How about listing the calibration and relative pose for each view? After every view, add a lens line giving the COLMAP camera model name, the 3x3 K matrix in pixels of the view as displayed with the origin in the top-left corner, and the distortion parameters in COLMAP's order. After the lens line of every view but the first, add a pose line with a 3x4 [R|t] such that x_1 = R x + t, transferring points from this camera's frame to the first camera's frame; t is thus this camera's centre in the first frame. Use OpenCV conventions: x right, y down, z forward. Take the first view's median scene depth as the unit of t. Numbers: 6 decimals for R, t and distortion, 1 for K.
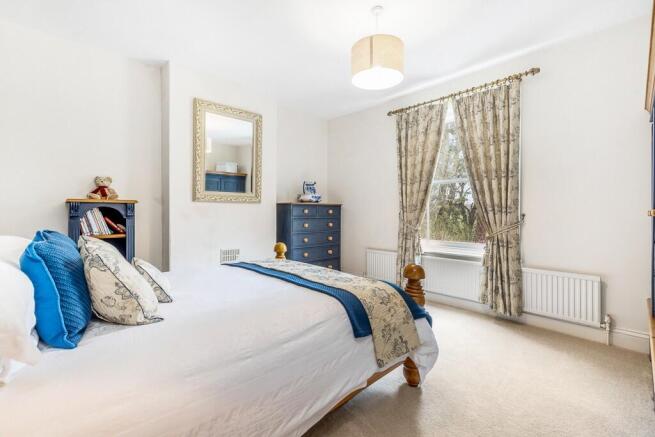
lens RADIAL K [[285.1, 0, 329.9], [0, 285.1, 217.1], [0, 0, 1]] dist [-0.001695, 0.000213]
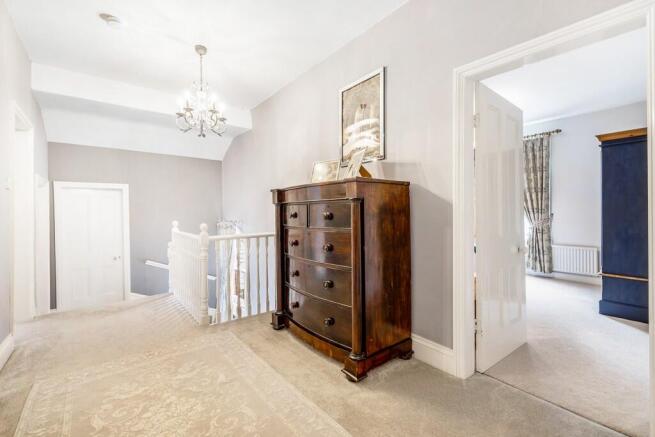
lens RADIAL K [[285.1, 0, 324.3], [0, 285.1, 215.6], [0, 0, 1]] dist [-0.001695, 0.000213]
pose [[0.994622, -0.008915, -0.103187, -0.494971], [0.009060, 0.999959, 0.000938, -0.012410], [0.103175, -0.001868, 0.994661, -0.824827]]
